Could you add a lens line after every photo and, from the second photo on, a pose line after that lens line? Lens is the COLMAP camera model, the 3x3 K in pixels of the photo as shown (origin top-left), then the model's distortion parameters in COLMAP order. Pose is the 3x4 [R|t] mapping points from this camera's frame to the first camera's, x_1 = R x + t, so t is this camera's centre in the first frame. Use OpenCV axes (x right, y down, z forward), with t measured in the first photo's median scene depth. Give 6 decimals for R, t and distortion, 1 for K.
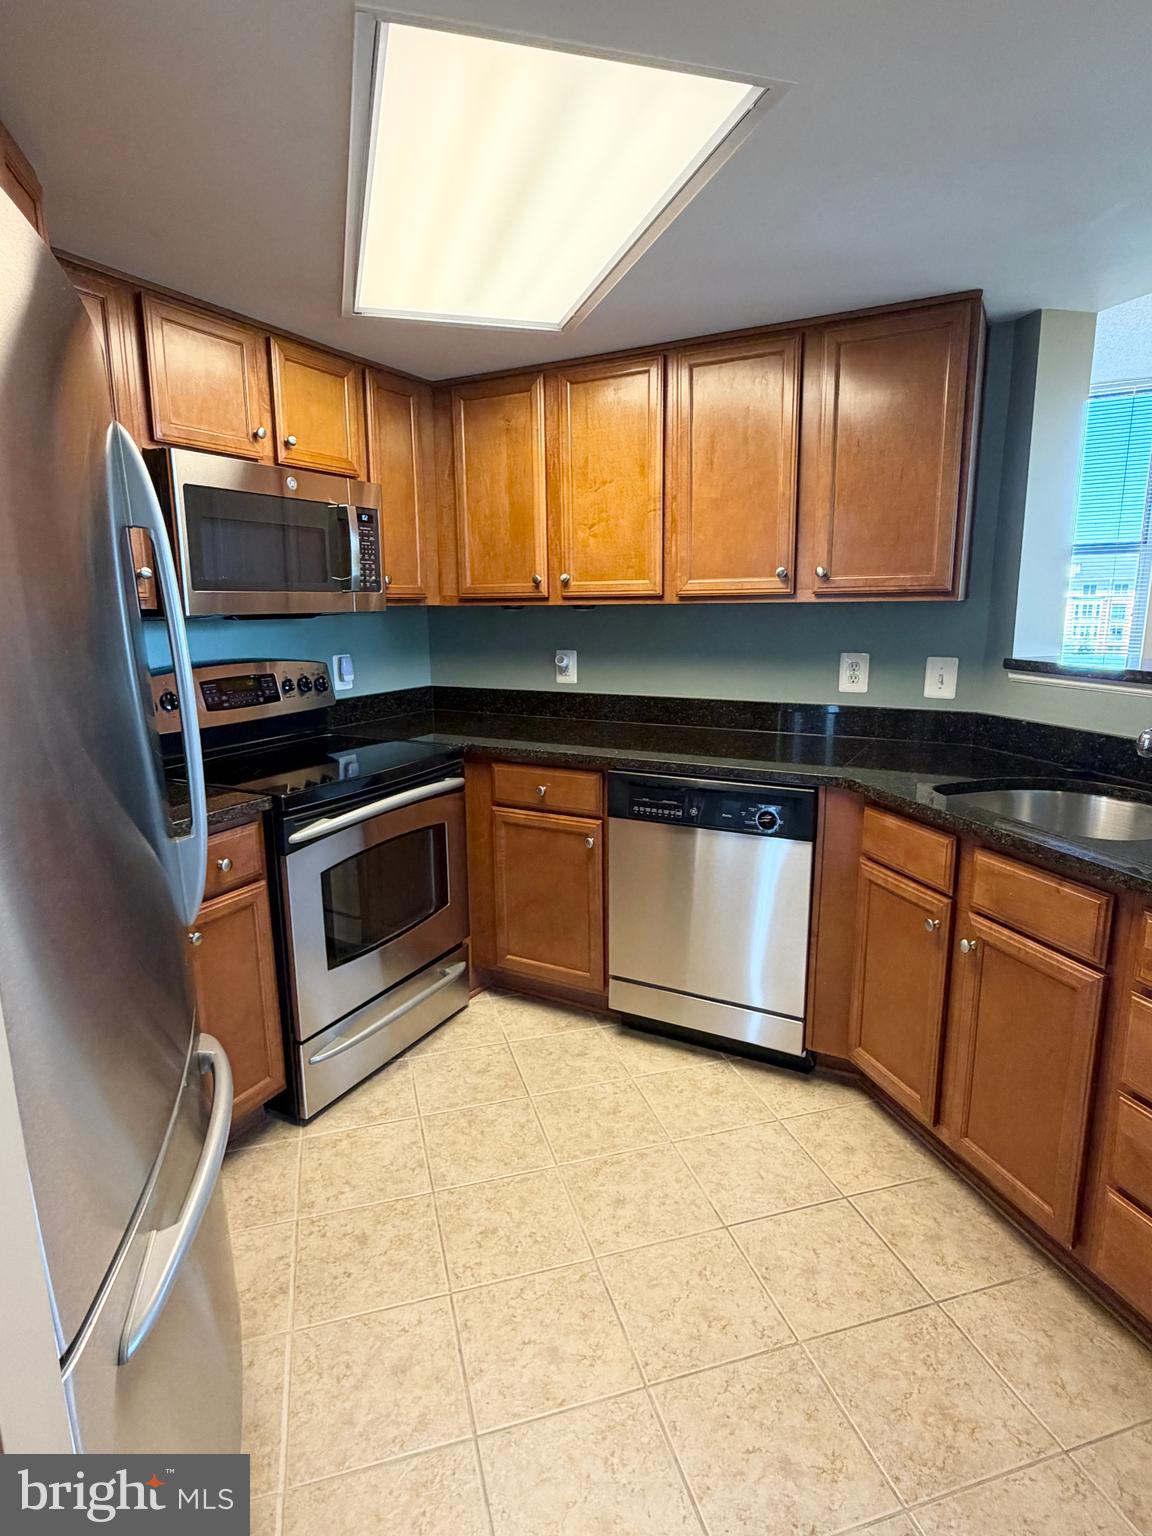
lens RADIAL K [[839.9, 0, 576.5], [0, 839.9, 766.9], [0, 0, 1]] dist [-0.006937, -0.000068]
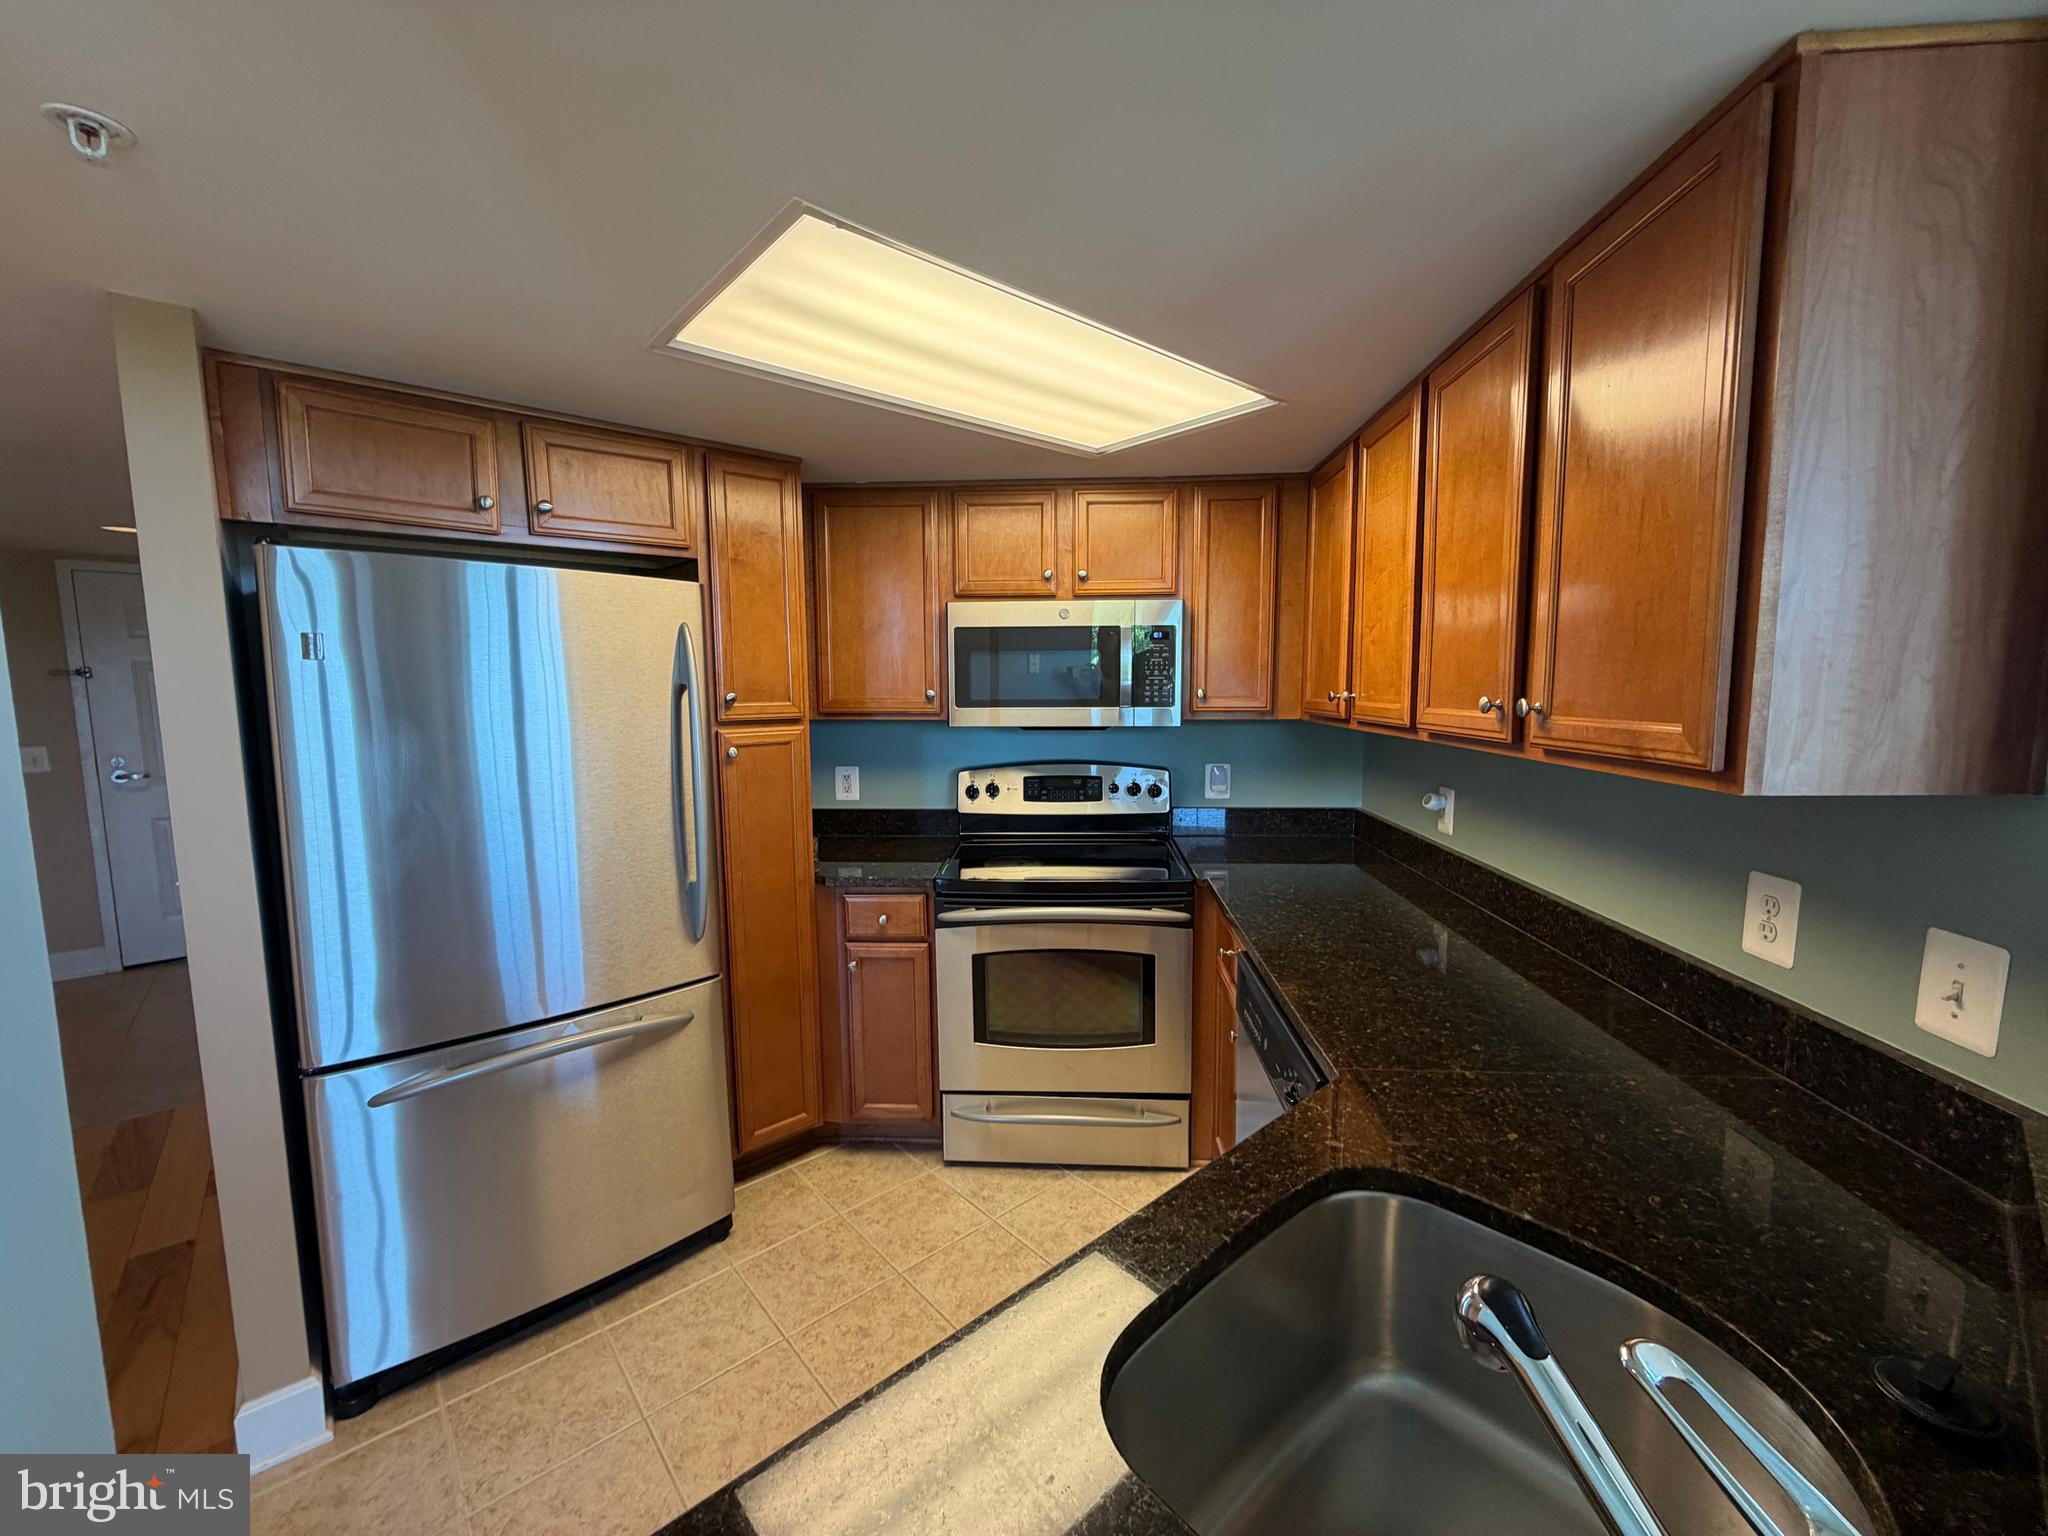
lens RADIAL K [[817.4, 0, 1023.3], [0, 817.4, 765.7], [0, 0, 1]] dist [-0.002718, 0.000301]
pose [[0.415890, 0.102743, -0.903592, 0.645095], [-0.174590, 0.984136, 0.031544, -0.159638], [0.892499, 0.144639, 0.427230, 0.505027]]
